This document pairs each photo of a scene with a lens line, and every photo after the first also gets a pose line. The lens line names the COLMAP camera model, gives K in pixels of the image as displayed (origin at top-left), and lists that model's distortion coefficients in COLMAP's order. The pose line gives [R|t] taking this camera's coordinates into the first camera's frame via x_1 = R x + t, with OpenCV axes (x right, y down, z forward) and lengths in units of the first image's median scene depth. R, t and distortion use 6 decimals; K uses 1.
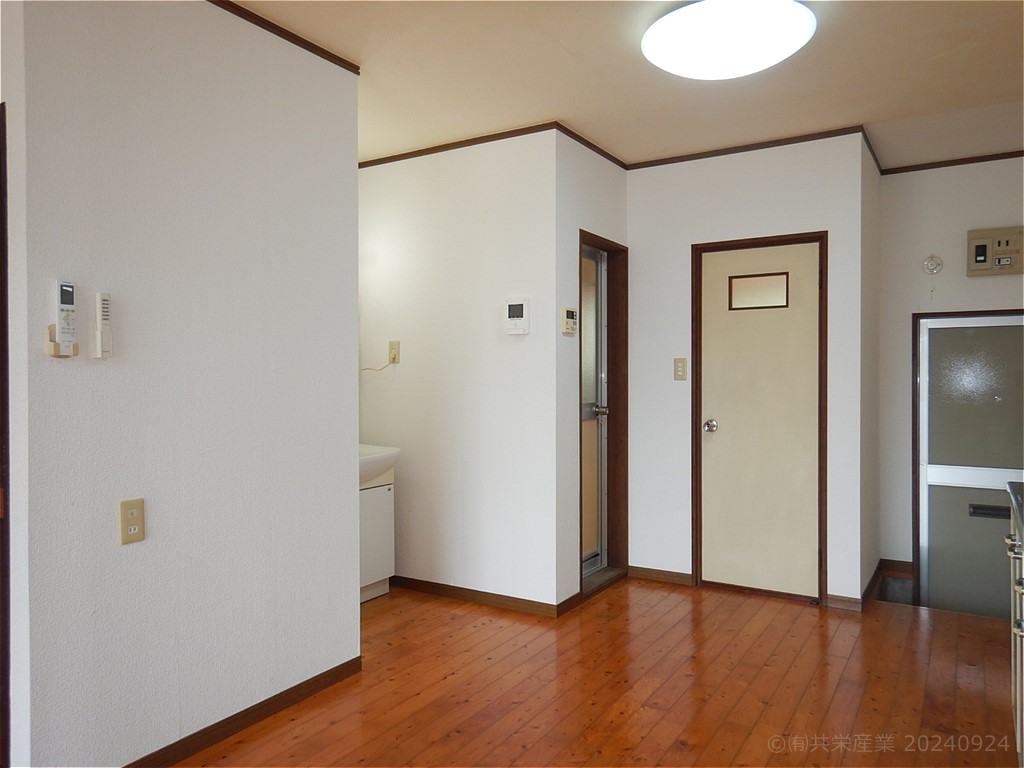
lens RADIAL K [[733.3, 0, 511.3], [0, 733.3, 387.2], [0, 0, 1]] dist [0.014382, -0.003798]
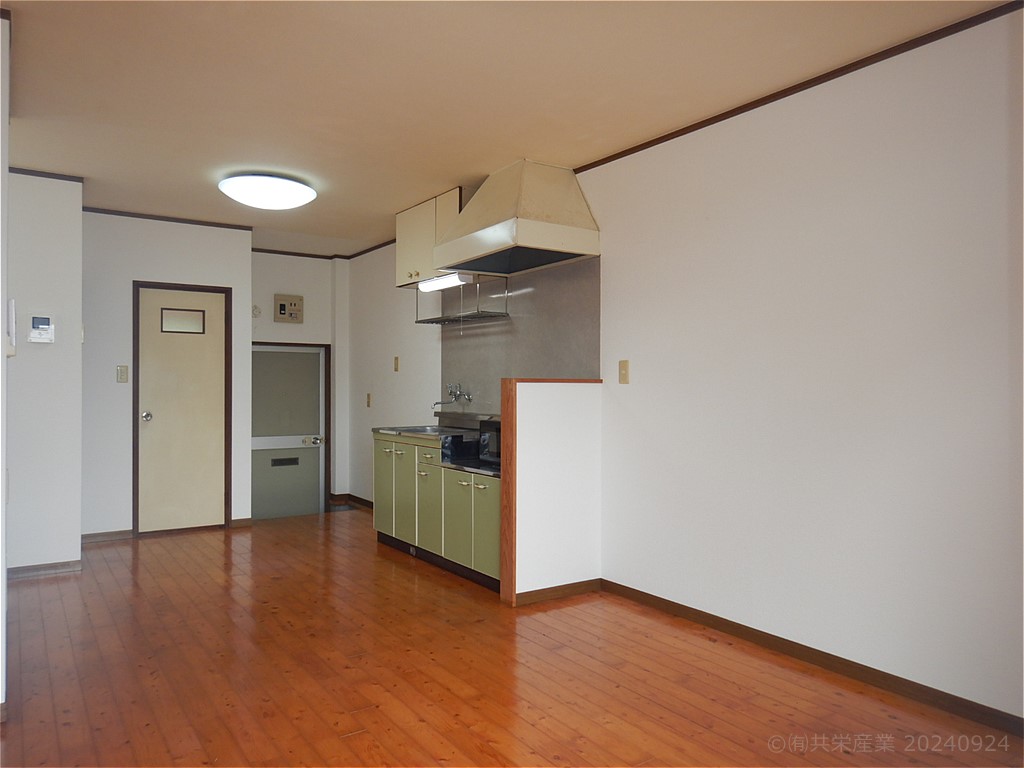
lens RADIAL K [[733.3, 0, 511.3], [0, 733.3, 387.2], [0, 0, 1]] dist [0.014382, -0.003798]
pose [[0.407450, 0.001301, 0.913227, -0.752839], [0.011848, 0.999907, -0.006711, 0.017422], [-0.913151, 0.013555, 0.407396, -0.181079]]
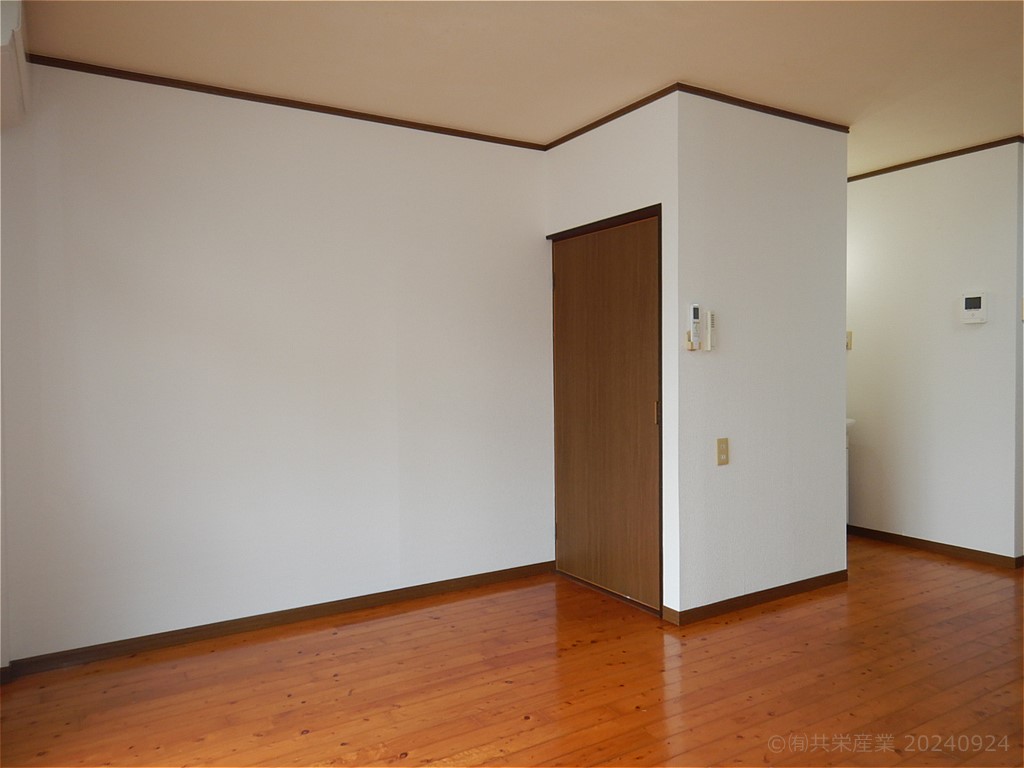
lens RADIAL K [[722.1, 0, 509.4], [0, 722.1, 387.4], [0, 0, 1]] dist [0.011803, 0.001332]
pose [[0.890486, 0.005717, -0.454974, -0.120608], [0.002675, 0.999838, 0.017799, 0.007142], [0.455002, -0.017067, 0.890327, -0.351653]]
